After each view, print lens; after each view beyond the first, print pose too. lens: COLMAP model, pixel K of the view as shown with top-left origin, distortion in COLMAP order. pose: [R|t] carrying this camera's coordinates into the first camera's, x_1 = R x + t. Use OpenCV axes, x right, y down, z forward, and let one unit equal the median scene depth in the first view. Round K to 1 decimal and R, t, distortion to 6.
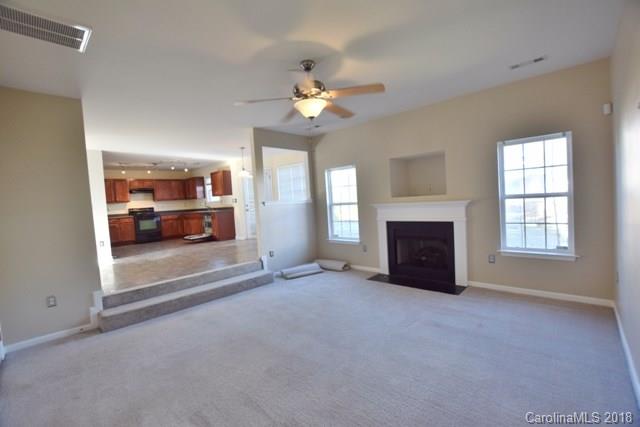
lens RADIAL K [[287.6, 0, 317.5], [0, 287.6, 210.4], [0, 0, 1]] dist [-0.001382, -0.000148]
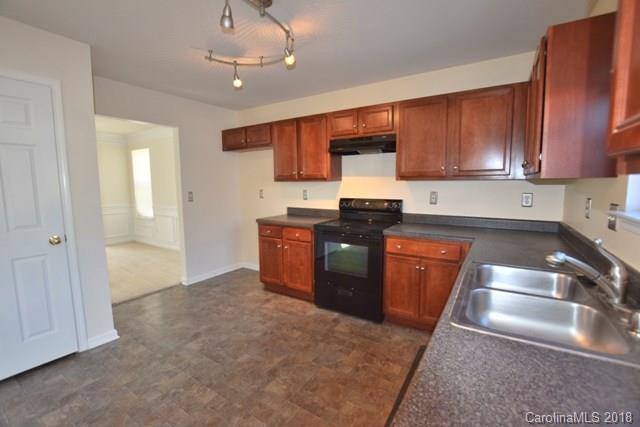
lens RADIAL K [[287.6, 0, 317.5], [0, 287.6, 210.4], [0, 0, 1]] dist [-0.001382, -0.000148]
pose [[0.206693, 0.171584, -0.963243, -0.305339], [-0.046982, 0.985107, 0.165398, -0.048569], [0.977277, 0.011068, 0.211676, 0.889800]]
